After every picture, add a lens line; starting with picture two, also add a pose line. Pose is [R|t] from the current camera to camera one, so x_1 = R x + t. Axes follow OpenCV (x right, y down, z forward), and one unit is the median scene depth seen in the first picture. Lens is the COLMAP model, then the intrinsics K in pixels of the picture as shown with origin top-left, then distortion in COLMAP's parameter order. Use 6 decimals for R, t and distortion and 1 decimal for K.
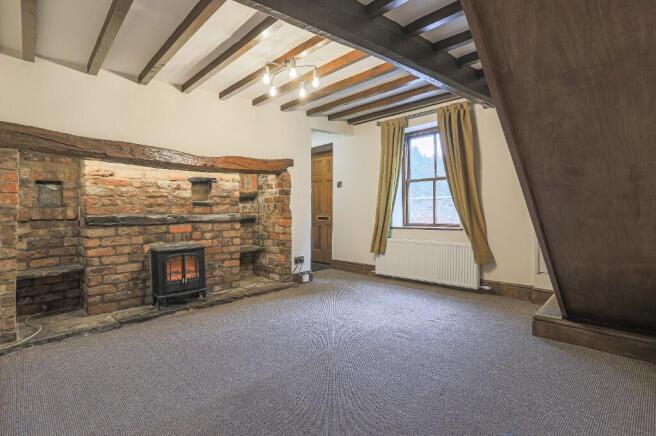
lens RADIAL K [[333.2, 0, 325.1], [0, 333.2, 207.7], [0, 0, 1]] dist [-0.011965, 0.001792]
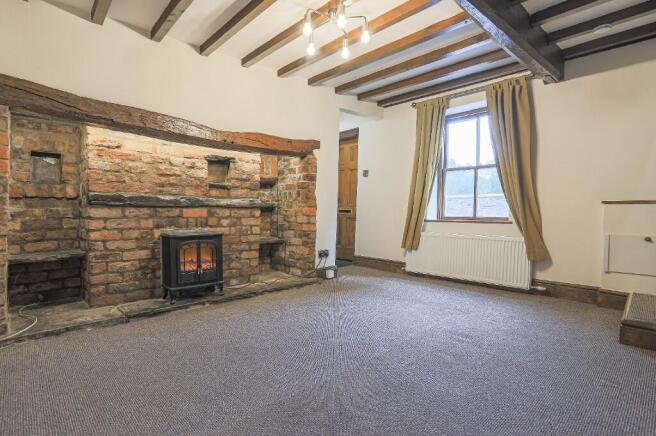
lens RADIAL K [[339.3, 0, 328.7], [0, 339.3, 218.8], [0, 0, 1]] dist [-0.015624, 0.001243]
pose [[0.999683, 0.025168, 0.000486, -0.076455], [-0.025171, 0.999228, 0.030170, 0.039804], [0.000274, -0.030173, 0.999545, 0.097878]]
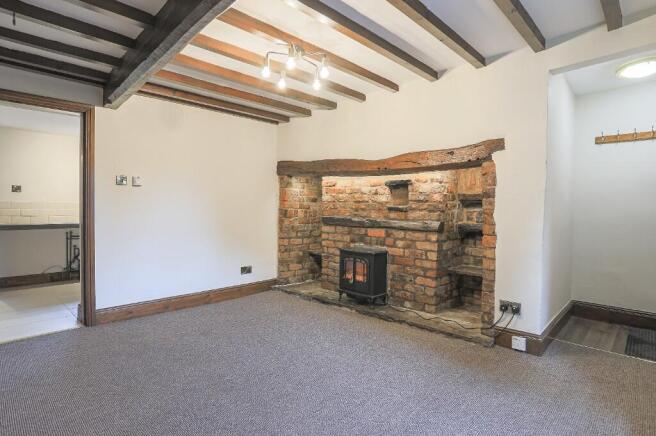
lens RADIAL K [[339.2, 0, 327.1], [0, 339.2, 218.3], [0, 0, 1]] dist [-0.001206, 0.000704]
pose [[0.082138, 0.048685, -0.995431, 0.555527], [-0.015872, 0.998743, 0.047537, -0.027231], [0.996495, 0.011895, 0.082807, 0.720288]]
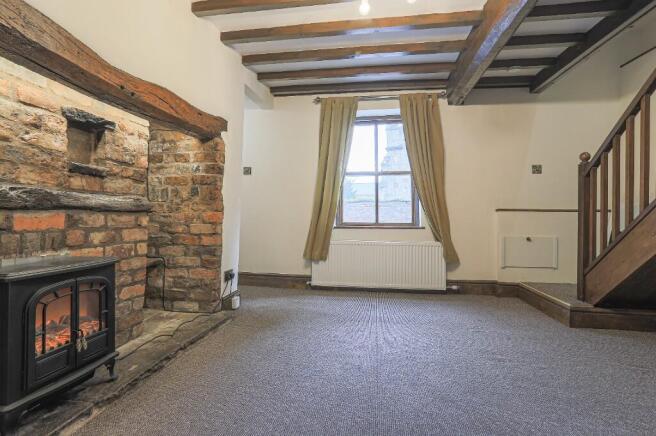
lens RADIAL K [[333.2, 0, 325.1], [0, 333.2, 207.7], [0, 0, 1]] dist [-0.011965, 0.001792]
pose [[0.793592, 0.040903, 0.607074, -0.380924], [-0.025800, 0.999103, -0.033590, 0.047555], [-0.607904, 0.010994, 0.793935, 0.421787]]
